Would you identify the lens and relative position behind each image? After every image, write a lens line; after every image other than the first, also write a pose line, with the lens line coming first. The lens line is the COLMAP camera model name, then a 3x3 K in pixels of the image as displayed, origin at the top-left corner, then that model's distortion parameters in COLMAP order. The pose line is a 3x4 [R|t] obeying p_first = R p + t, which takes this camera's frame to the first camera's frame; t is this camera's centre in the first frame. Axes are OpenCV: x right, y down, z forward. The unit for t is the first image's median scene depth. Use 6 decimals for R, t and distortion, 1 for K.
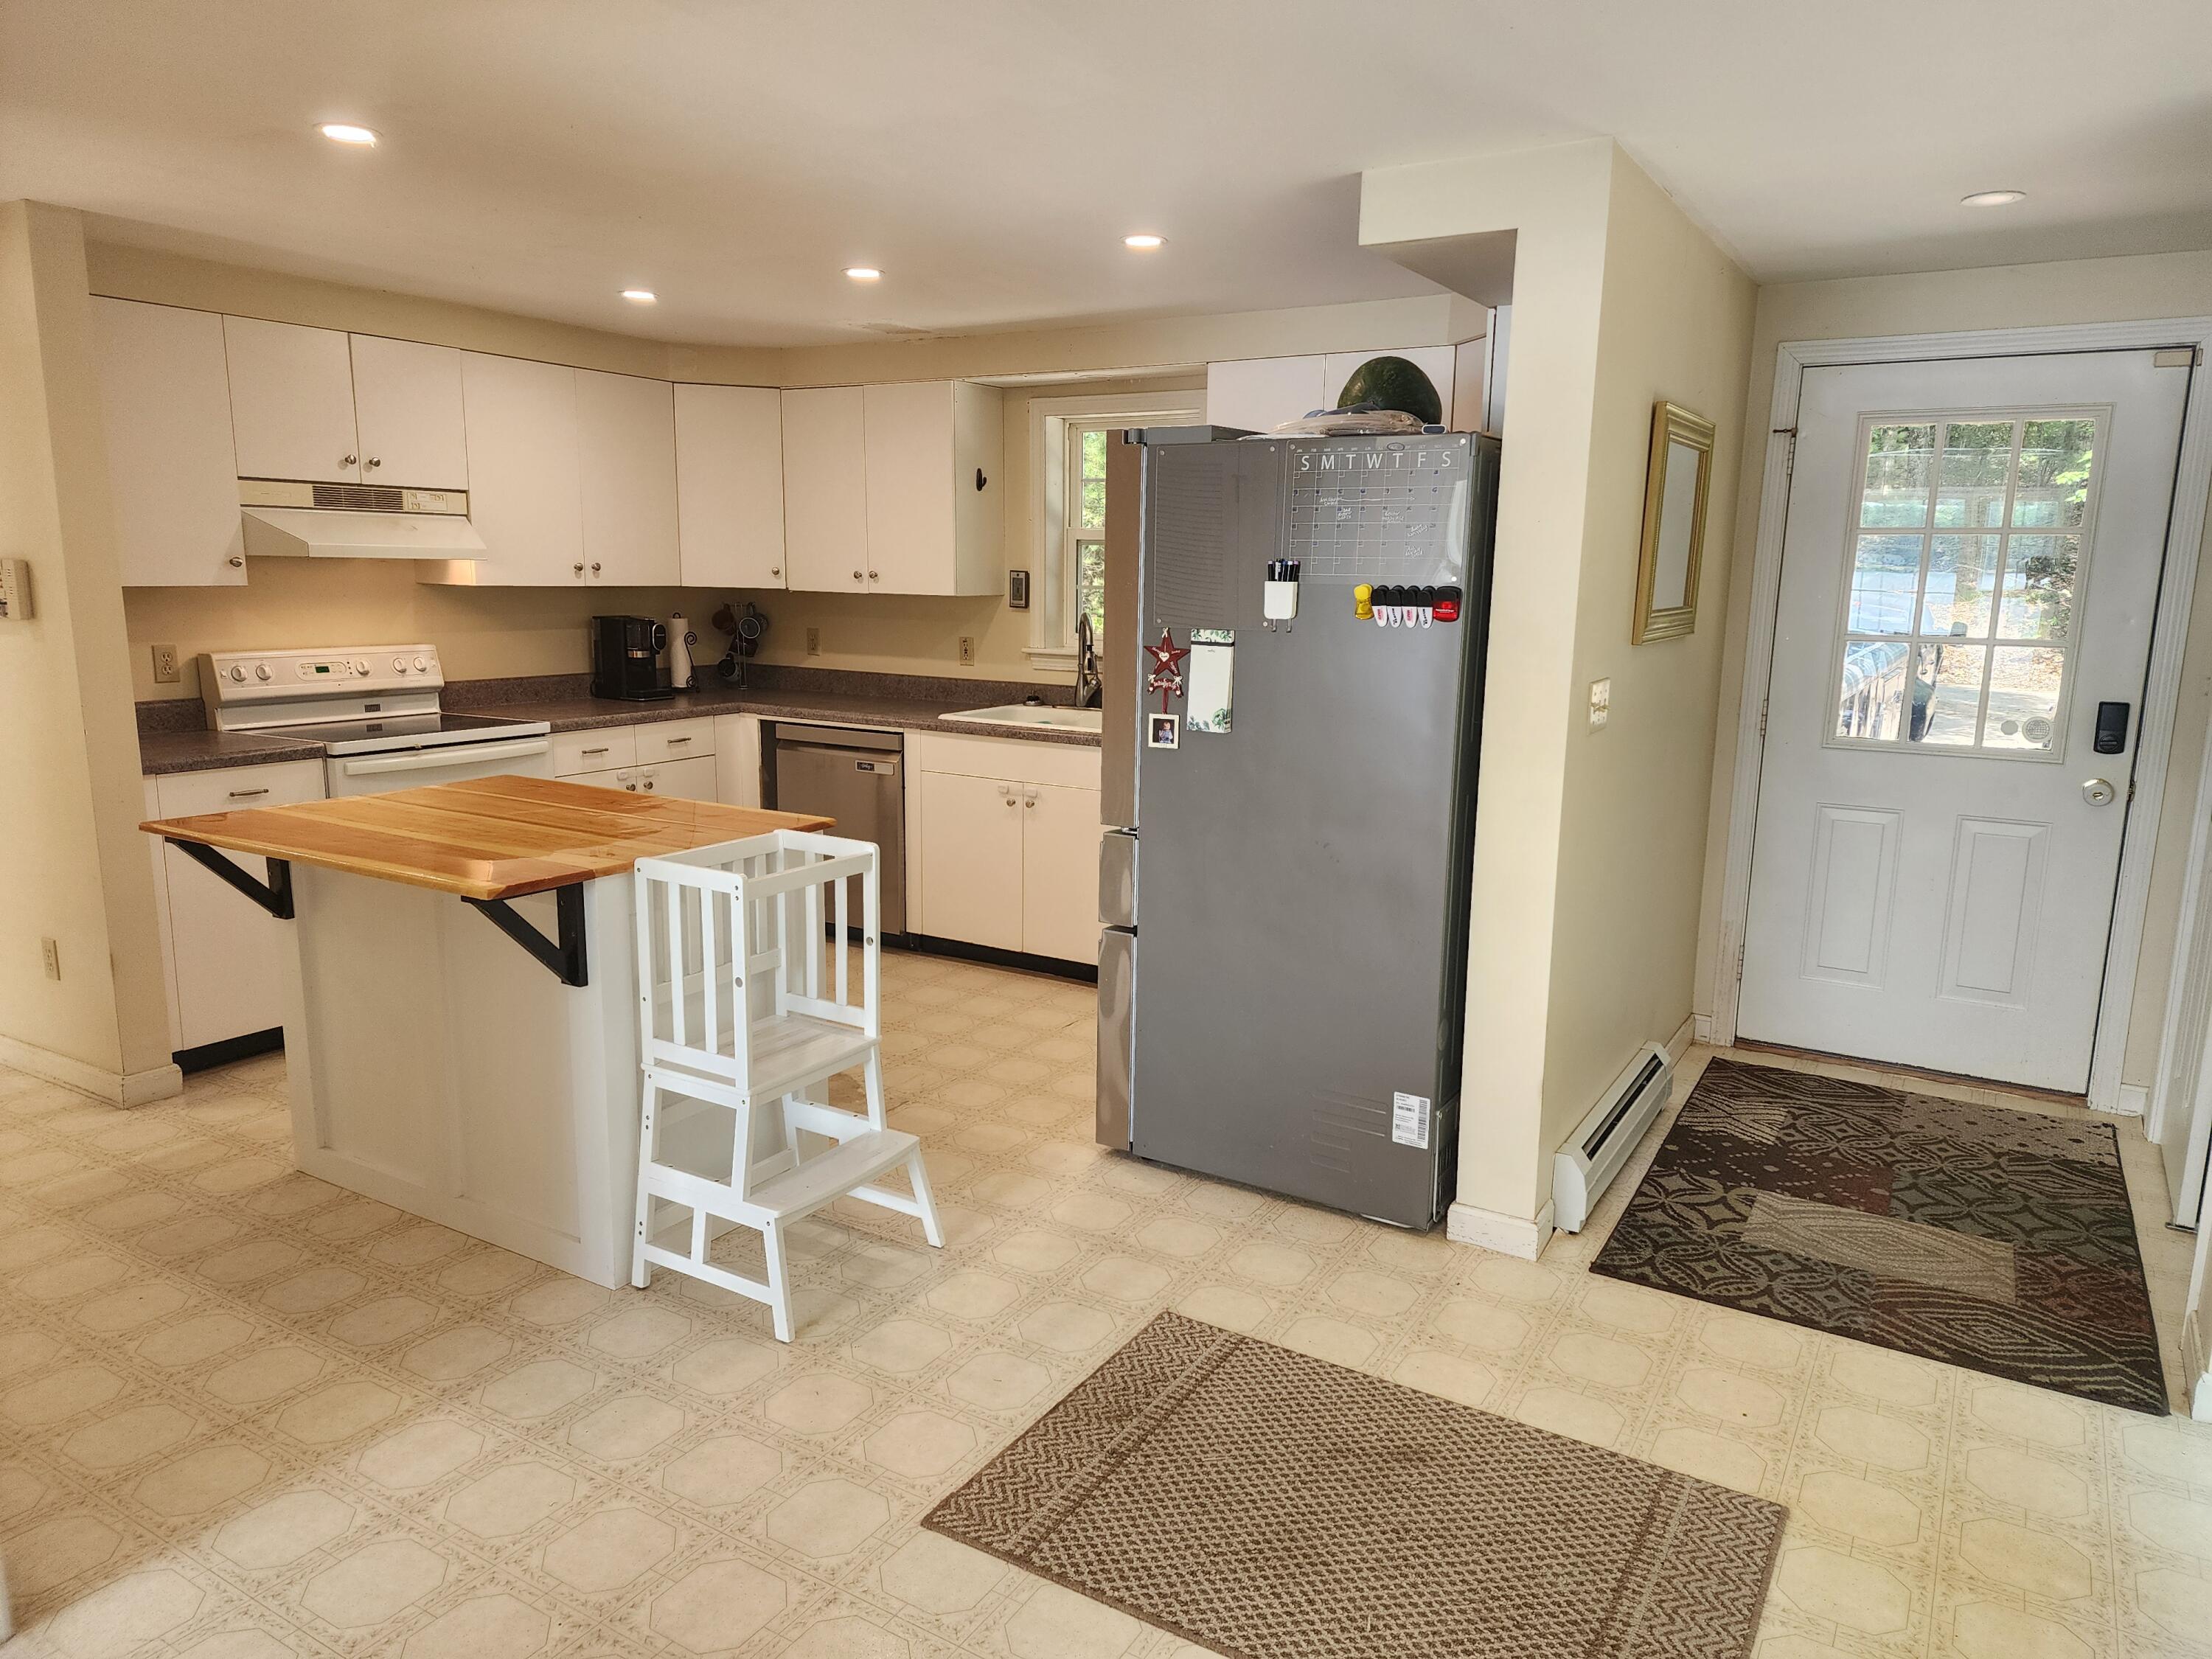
lens RADIAL K [[1468.0, 0, 1116.1], [0, 1468.0, 847.0], [0, 0, 1]] dist [0.107313, -0.103174]
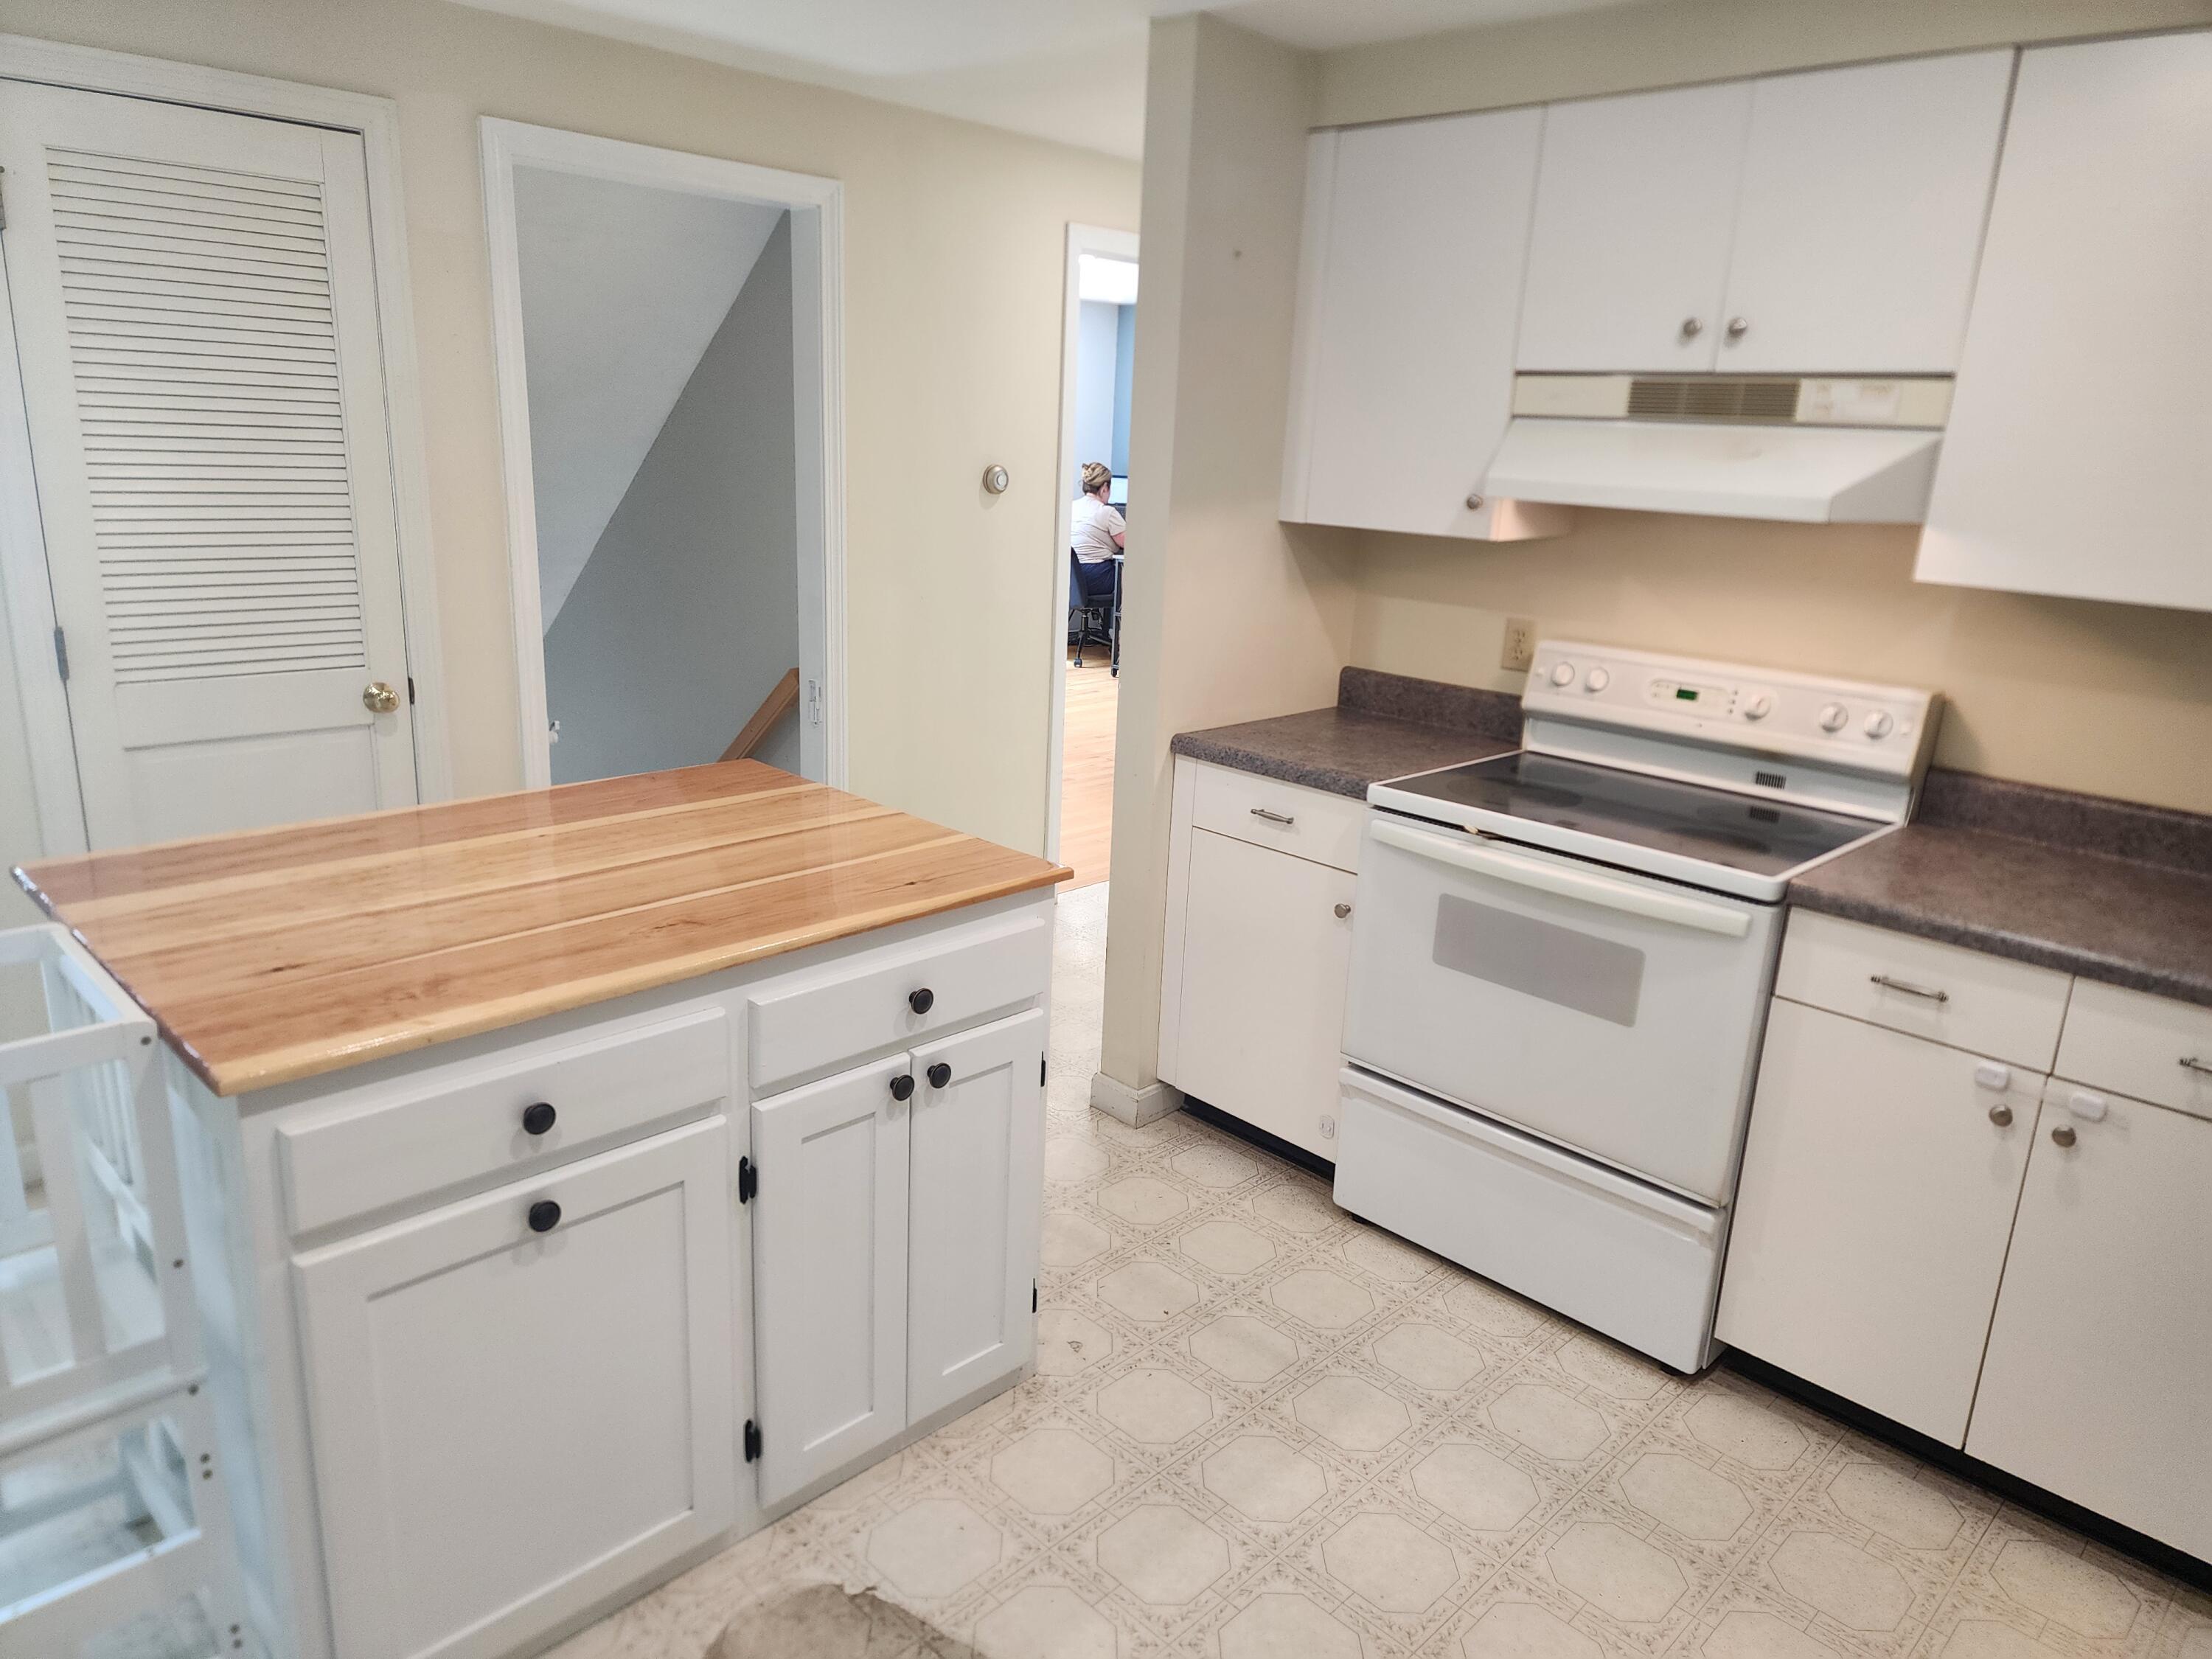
lens RADIAL K [[1458.0, 0, 1102.9], [0, 1458.0, 823.7], [0, 0, 1]] dist [0.098356, -0.099190]
pose [[-0.232167, 0.234063, -0.944094, 0.089060], [-0.234676, 0.928462, 0.287898, -0.178899], [0.943942, 0.288396, -0.160629, 0.858571]]
